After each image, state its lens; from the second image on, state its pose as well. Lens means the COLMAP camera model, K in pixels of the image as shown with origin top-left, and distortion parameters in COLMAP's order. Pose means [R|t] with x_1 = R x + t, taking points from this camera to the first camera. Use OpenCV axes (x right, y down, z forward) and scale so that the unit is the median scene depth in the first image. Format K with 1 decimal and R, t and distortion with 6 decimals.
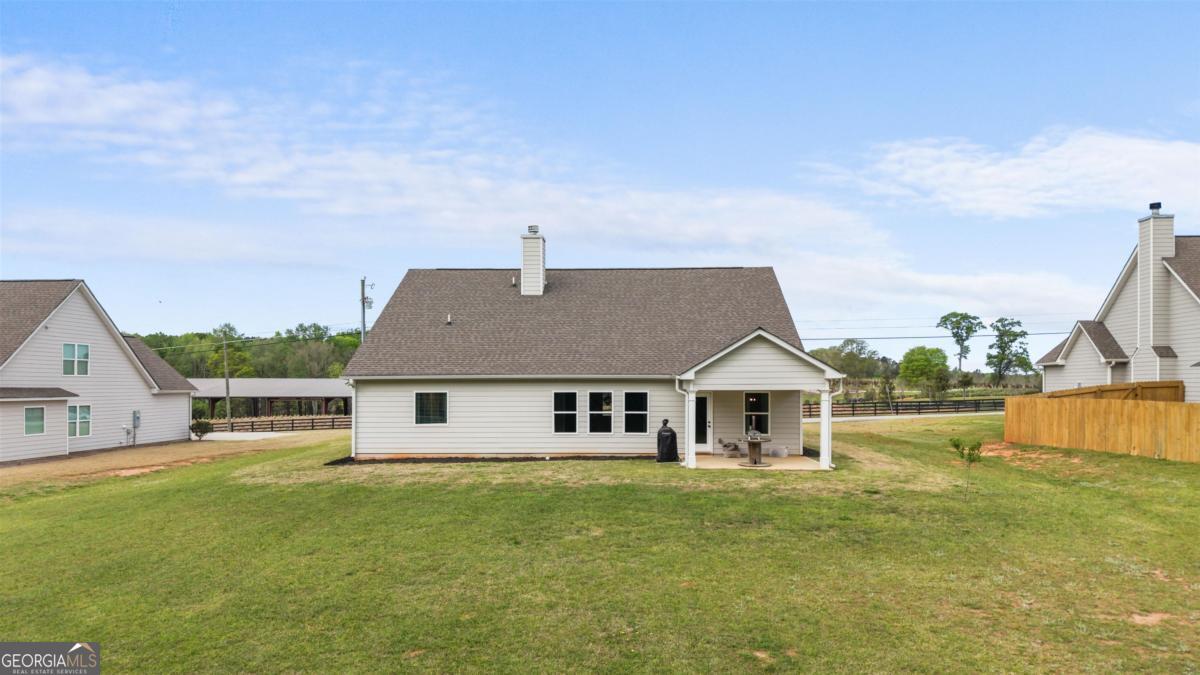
lens RADIAL K [[797.2, 0, 600.0], [0, 797.2, 337.5], [0, 0, 1]] dist [0.041374, -0.050697]
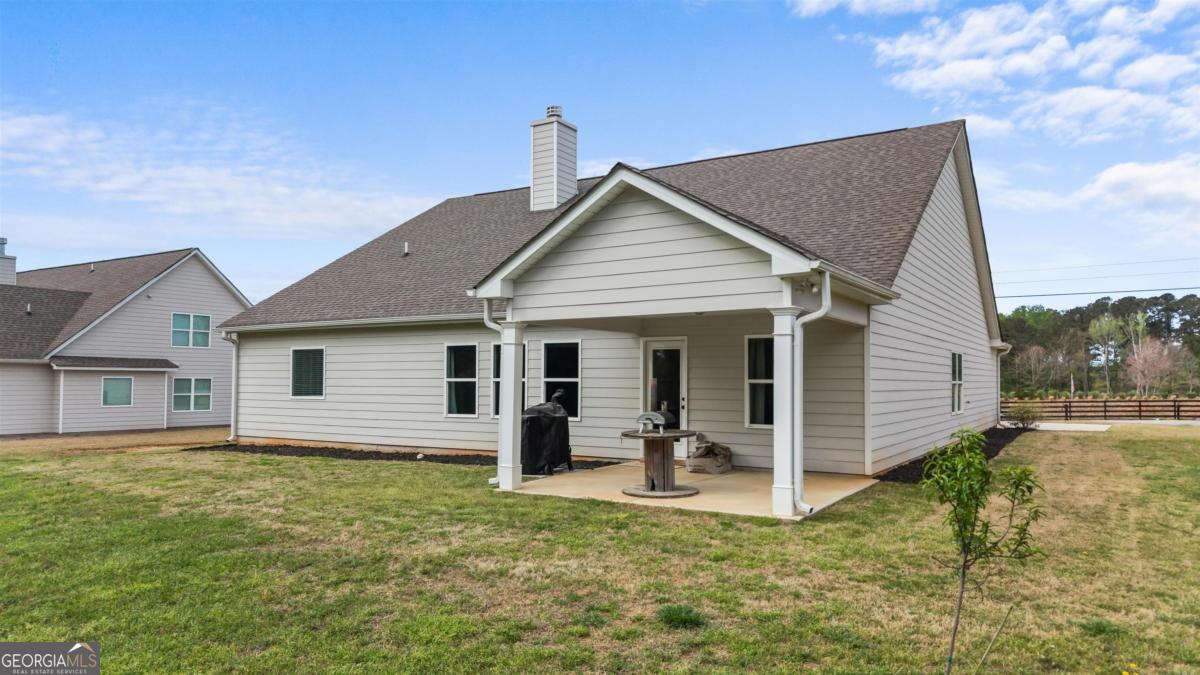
lens RADIAL K [[797.2, 0, 600.0], [0, 797.2, 337.5], [0, 0, 1]] dist [0.041374, -0.050697]
pose [[0.873646, -0.021538, -0.486085, 0.331521], [0.022995, 0.999731, -0.002969, 0.067016], [0.486018, -0.008584, 0.873907, 0.535974]]
